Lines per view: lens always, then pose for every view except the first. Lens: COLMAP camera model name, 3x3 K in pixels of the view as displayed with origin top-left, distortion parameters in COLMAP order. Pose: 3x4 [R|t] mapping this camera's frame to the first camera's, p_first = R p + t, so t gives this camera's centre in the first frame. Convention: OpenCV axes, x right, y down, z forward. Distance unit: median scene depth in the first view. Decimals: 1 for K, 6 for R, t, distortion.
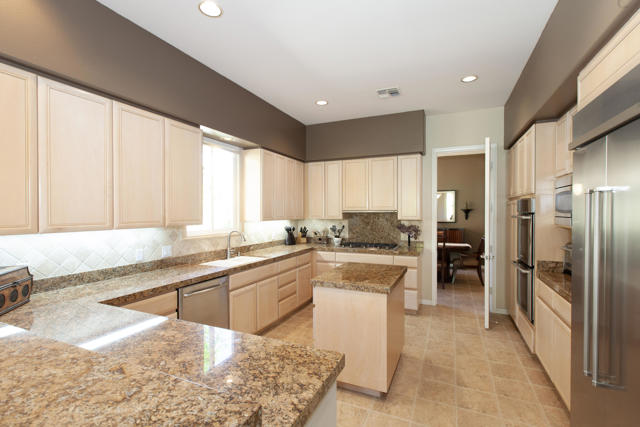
lens RADIAL K [[295.9, 0, 311.4], [0, 295.9, 216.2], [0, 0, 1]] dist [-0.058306, 0.022758]
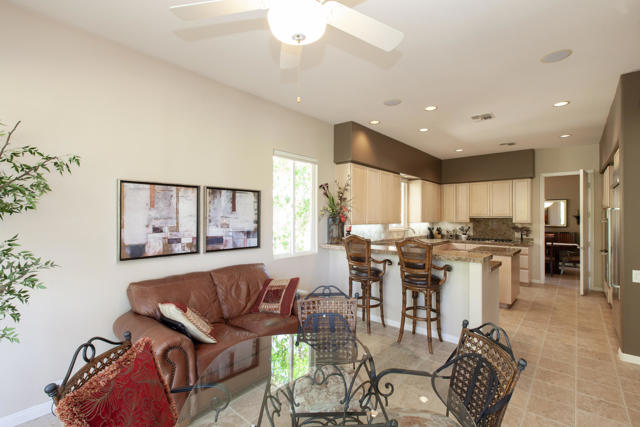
lens RADIAL K [[300.8, 0, 300.1], [0, 300.8, 215.3], [0, 0, 1]] dist [-0.000174, -0.018312]
pose [[0.953254, 0.004746, -0.302134, -0.259957], [-0.011098, 0.999752, -0.019309, 0.014066], [0.301968, 0.021759, 0.953070, -0.727314]]
